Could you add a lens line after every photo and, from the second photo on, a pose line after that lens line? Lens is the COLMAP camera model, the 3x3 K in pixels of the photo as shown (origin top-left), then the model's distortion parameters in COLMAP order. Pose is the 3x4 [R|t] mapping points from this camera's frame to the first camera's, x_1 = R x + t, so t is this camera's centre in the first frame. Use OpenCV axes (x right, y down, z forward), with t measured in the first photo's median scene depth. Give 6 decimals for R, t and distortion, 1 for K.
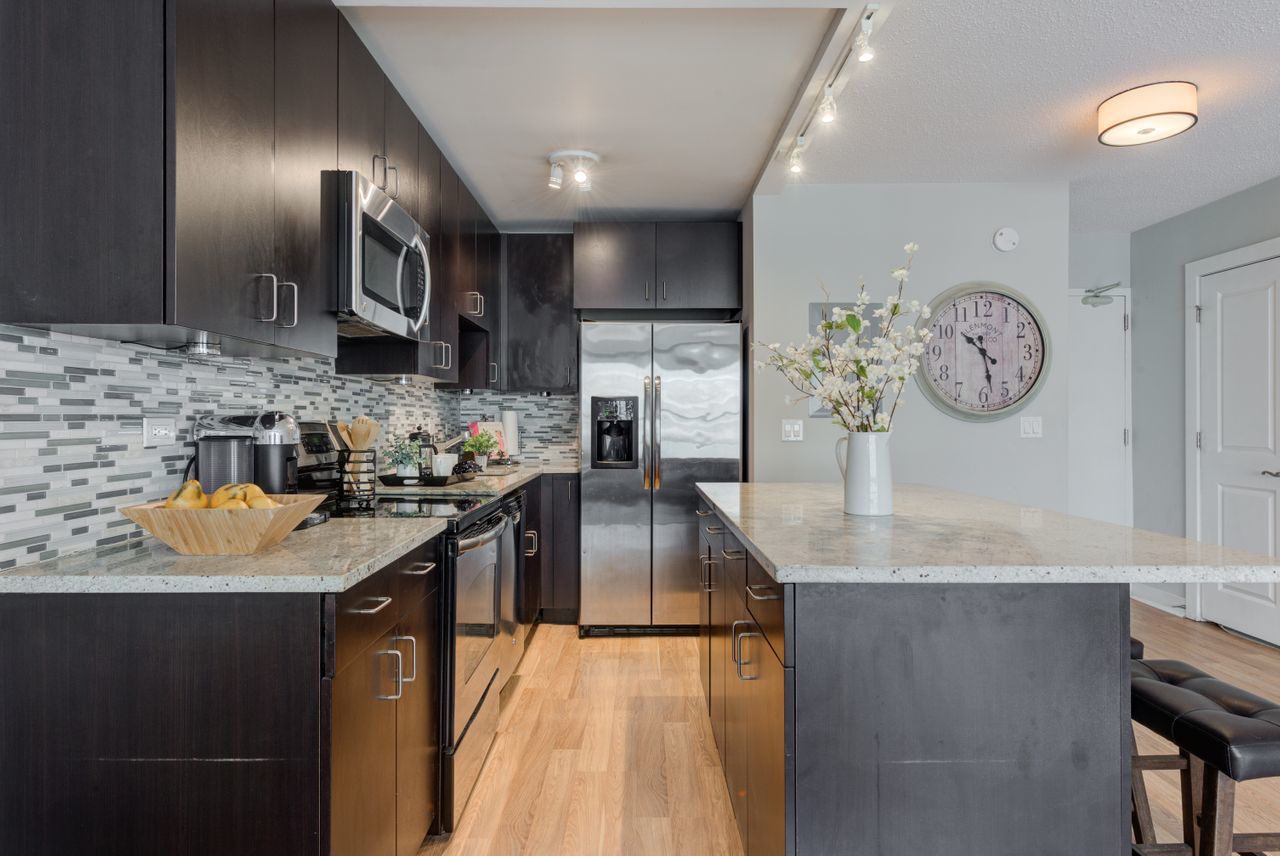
lens RADIAL K [[735.0, 0, 635.6], [0, 735.0, 414.3], [0, 0, 1]] dist [0.003742, 0.000828]
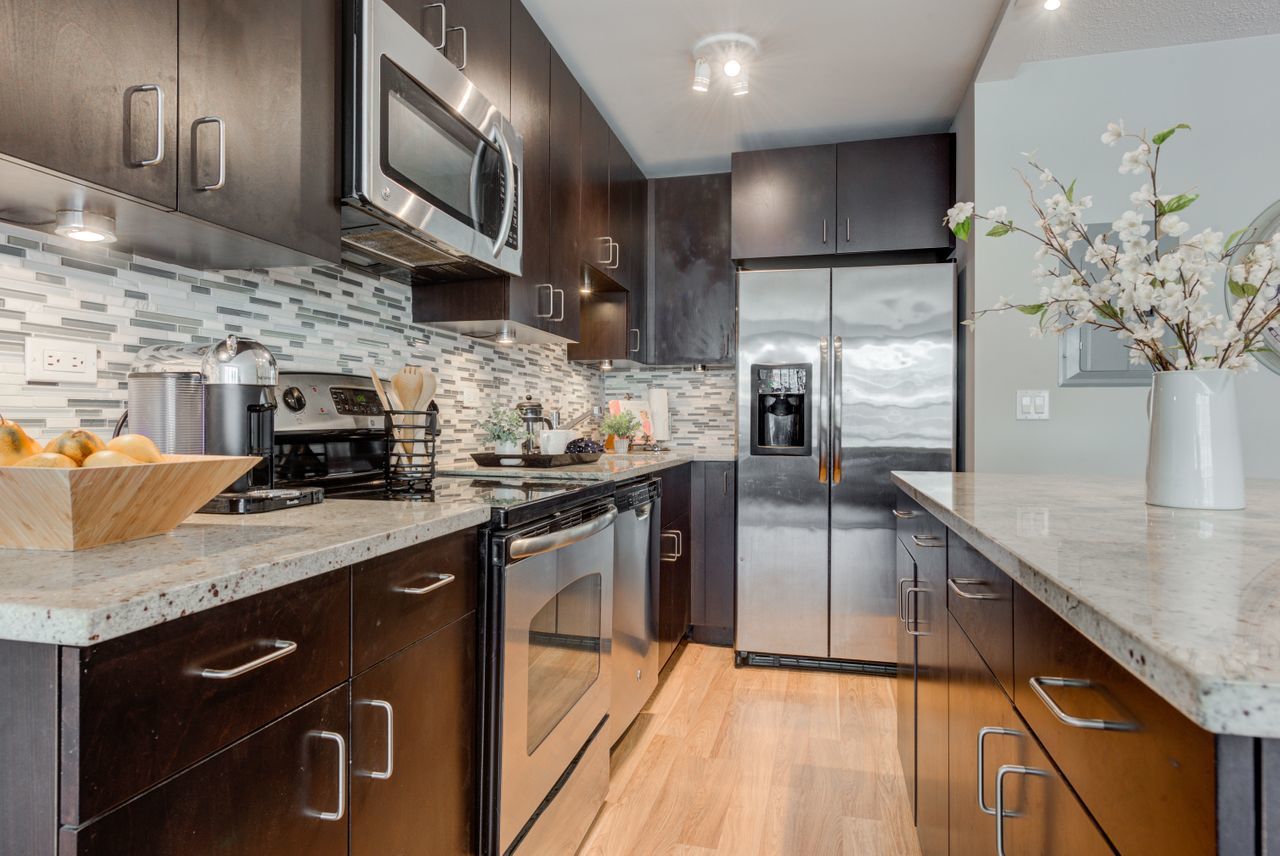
lens RADIAL K [[721.0, 0, 638.8], [0, 721.0, 420.0], [0, 0, 1]] dist [0.007360, 0.000243]
pose [[0.969520, 0.002224, -0.245001, 0.013960], [-0.001200, 0.999990, 0.004329, 0.034411], [0.245008, -0.003903, 0.969513, 0.224469]]
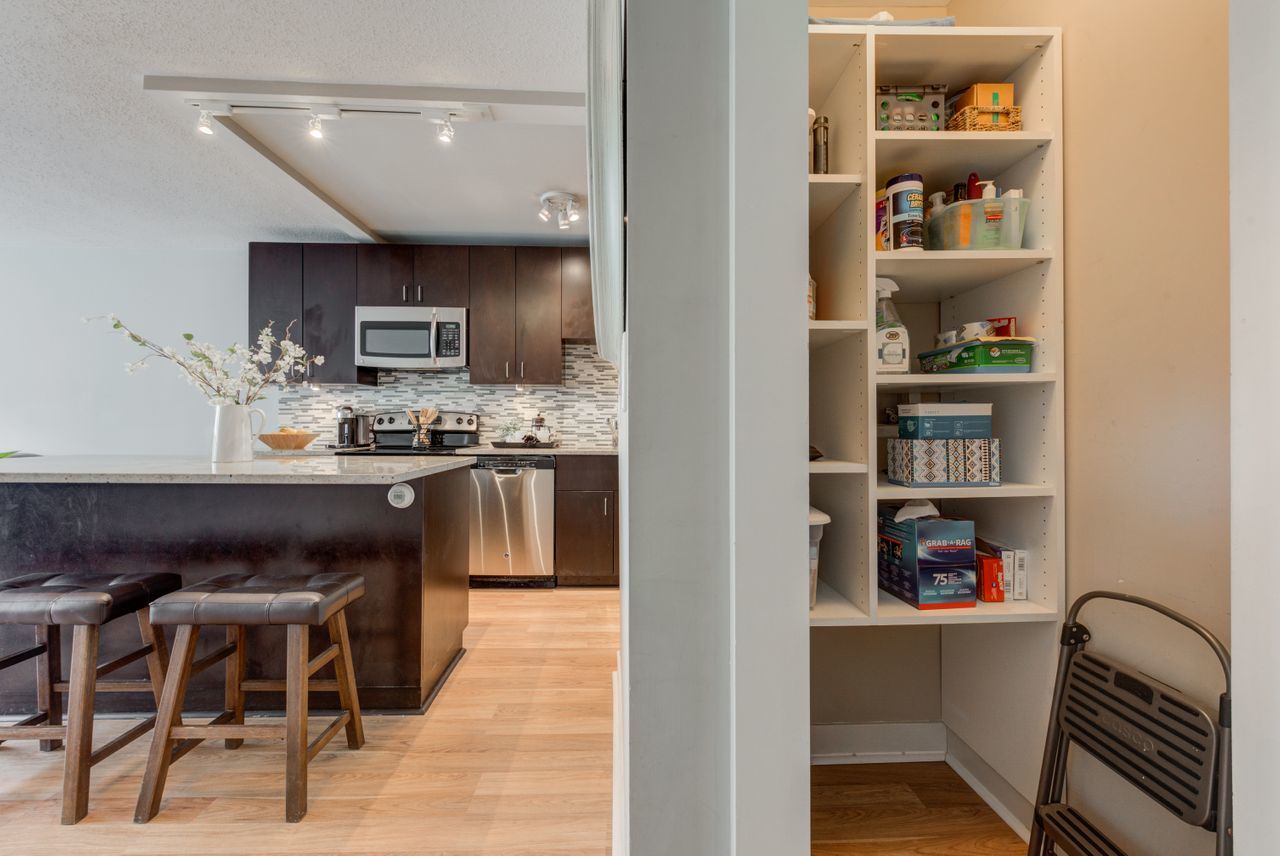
lens RADIAL K [[520.7, 0, 633.7], [0, 520.7, 423.2], [0, 0, 1]] dist [-0.000197, -0.000198]
pose [[0.042853, -0.006167, -0.999062, 0.742655], [0.005869, 0.999965, -0.005921, 0.038776], [0.999064, -0.005609, 0.042888, 0.992609]]
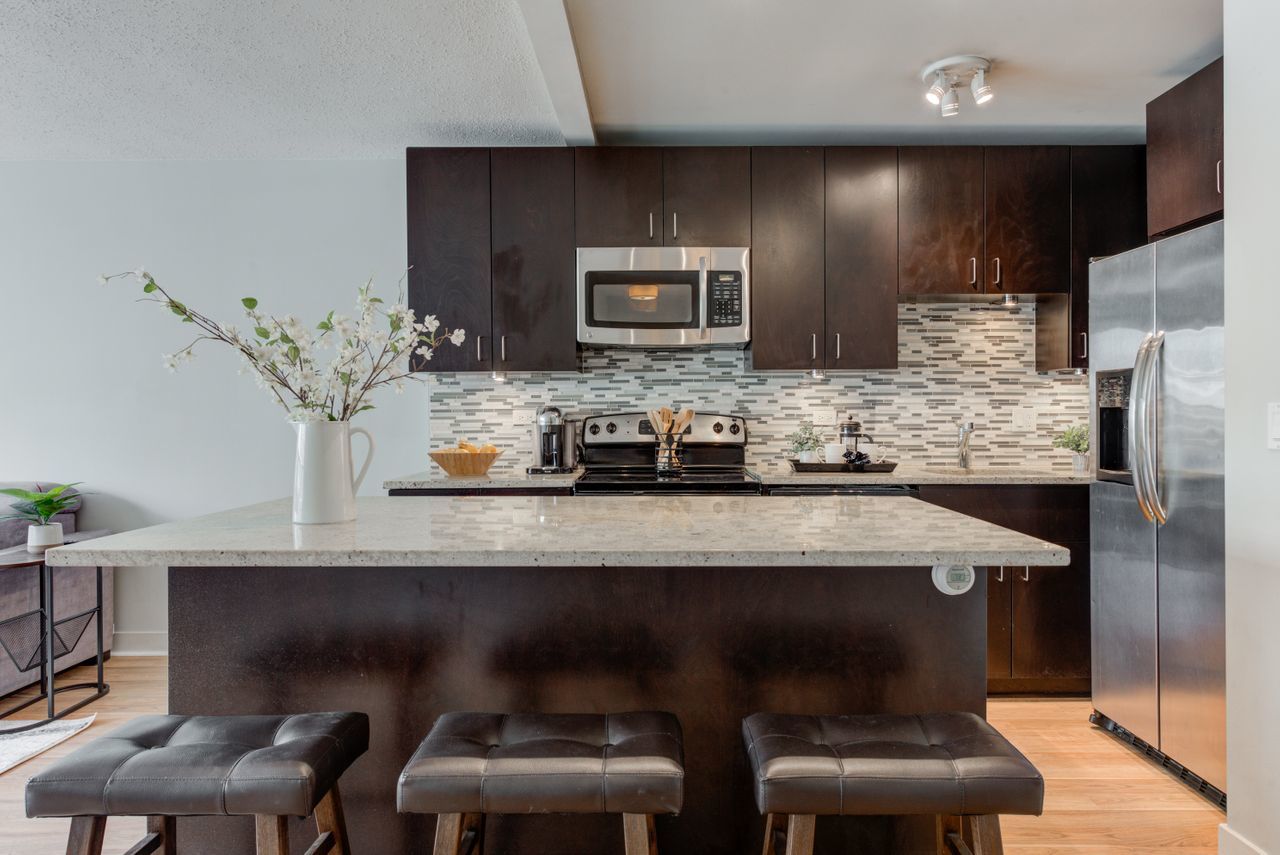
lens RADIAL K [[795.7, 0, 654.8], [0, 795.7, 423.1], [0, 0, 1]] dist [0.003957, -0.000259]
pose [[0.008930, 0.010131, -0.999909, 0.687705], [0.012717, 0.999867, 0.010244, 0.010051], [0.999879, -0.012808, 0.008800, 0.614702]]
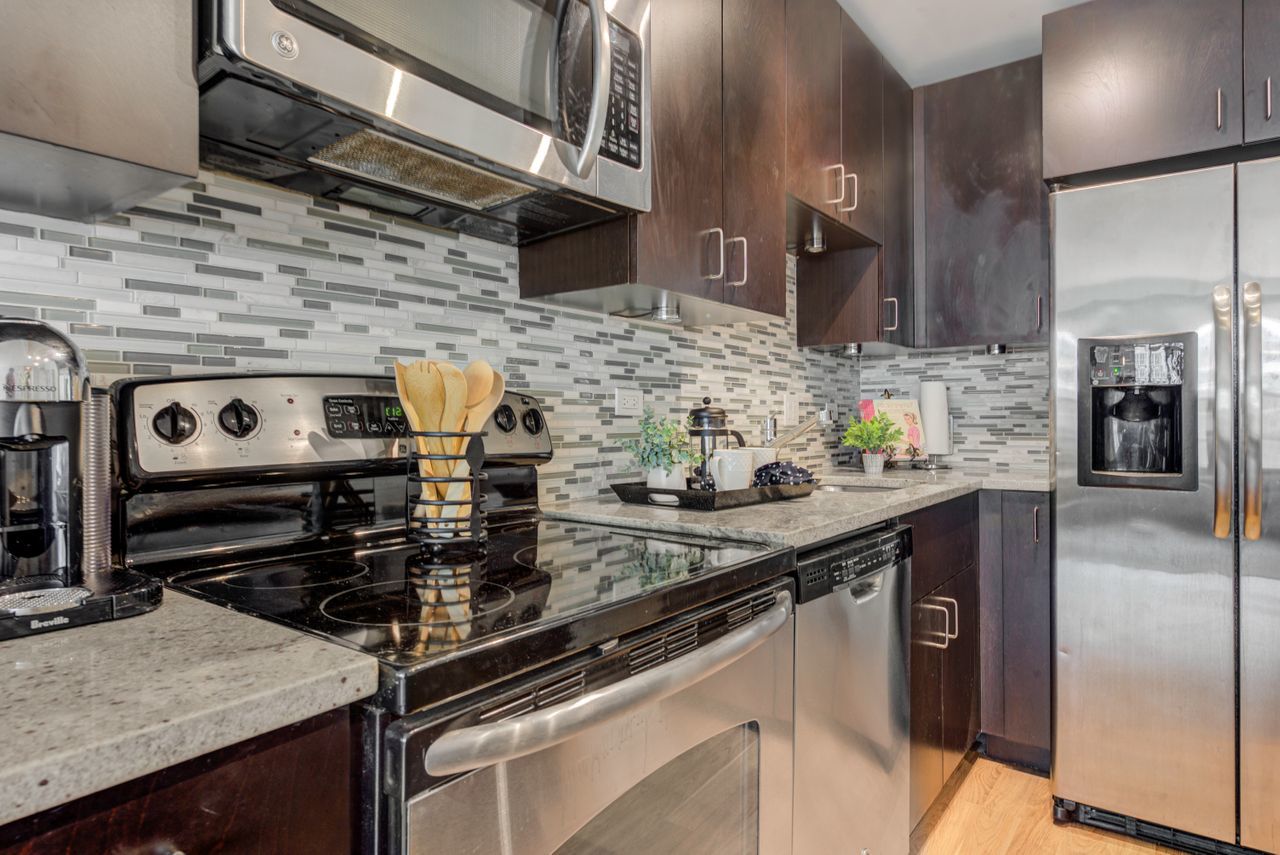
lens RADIAL K [[745.7, 0, 645.9], [0, 745.7, 419.6], [0, 0, 1]] dist [0.002828, 0.001979]
pose [[0.806230, -0.004296, -0.591586, 0.002318], [0.009968, 0.999930, 0.006322, 0.025128], [0.591518, -0.010994, 0.806217, 0.440691]]
